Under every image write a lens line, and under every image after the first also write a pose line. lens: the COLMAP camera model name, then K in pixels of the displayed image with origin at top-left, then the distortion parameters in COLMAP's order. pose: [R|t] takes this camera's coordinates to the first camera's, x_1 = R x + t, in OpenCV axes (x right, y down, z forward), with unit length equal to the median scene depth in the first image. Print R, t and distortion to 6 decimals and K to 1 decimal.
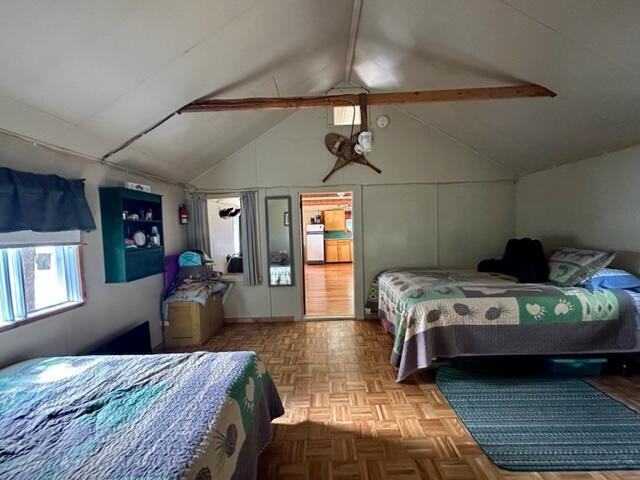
lens RADIAL K [[255.3, 0, 318.9], [0, 255.3, 240.7], [0, 0, 1]] dist [-0.001960, 0.000727]
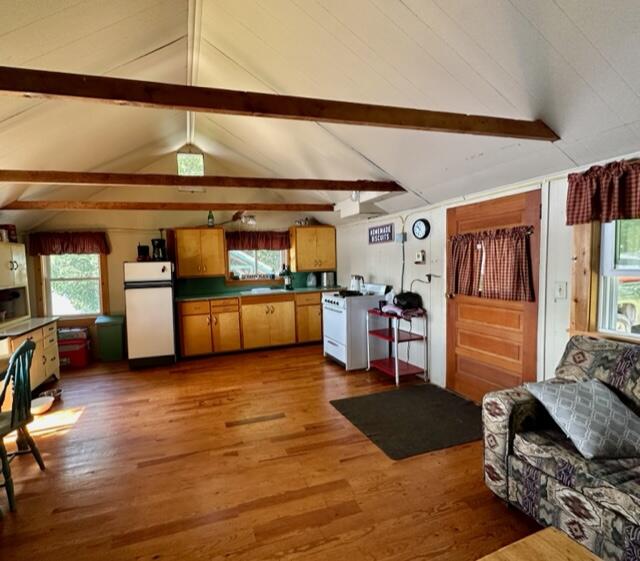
lens RADIAL K [[297.7, 0, 265.8], [0, 297.7, 282.0], [0, 0, 1]] dist [-0.001788, -0.000141]
pose [[0.960889, -0.024142, 0.275881, 0.029001], [0.024720, 0.999693, 0.001384, -0.029541], [-0.275830, 0.005490, 0.961191, 0.515725]]
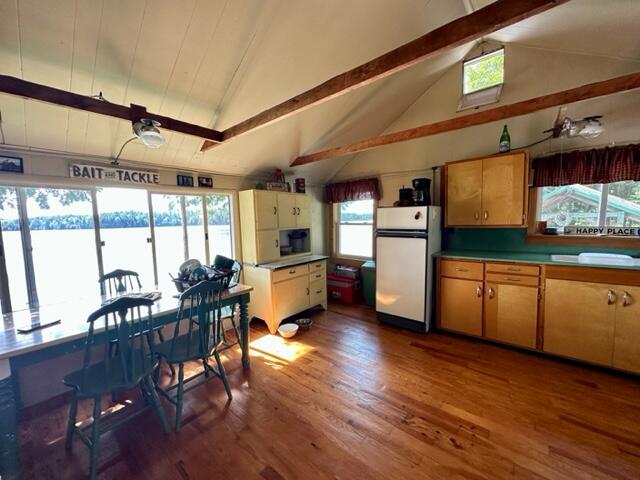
lens RADIAL K [[255.3, 0, 319.9], [0, 255.3, 240.4], [0, 0, 1]] dist [-0.001960, 0.000727]
pose [[0.781061, 0.061181, -0.621450, 0.103176], [-0.033282, 0.997853, 0.056407, -0.035258], [0.623567, -0.023374, 0.781420, 0.664883]]
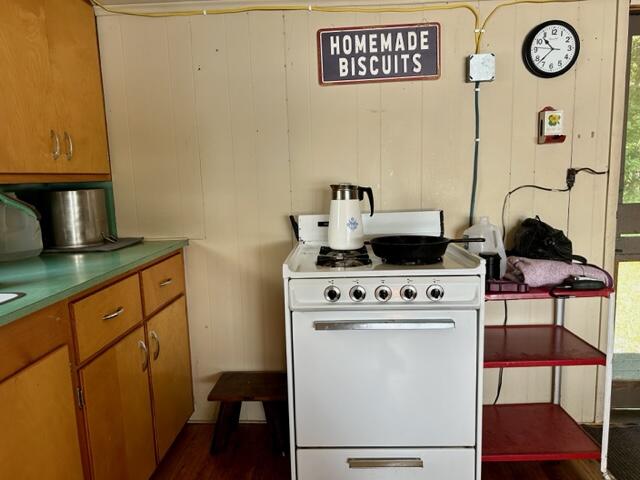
lens RADIAL K [[445.5, 0, 319.6], [0, 445.5, 245.1], [0, 0, 1]] dist [0.037478, -0.033251]
pose [[0.040686, -0.120831, 0.991839, 0.090147], [0.088170, 0.989223, 0.116895, -0.033112], [-0.995274, 0.082694, 0.050901, 0.901752]]
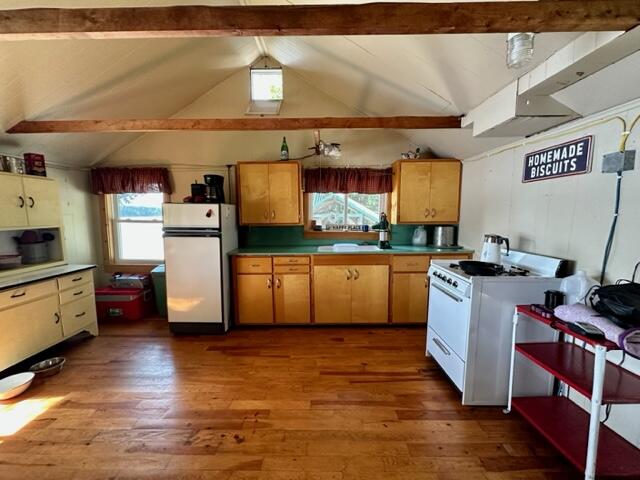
lens RADIAL K [[255.3, 0, 320.3], [0, 255.3, 240.8], [0, 0, 1]] dist [-0.001960, 0.000727]
pose [[0.999561, 0.024650, 0.016466, 0.124519], [-0.025461, 0.998375, 0.050986, -0.038252], [-0.015183, -0.051383, 0.998564, 0.682510]]
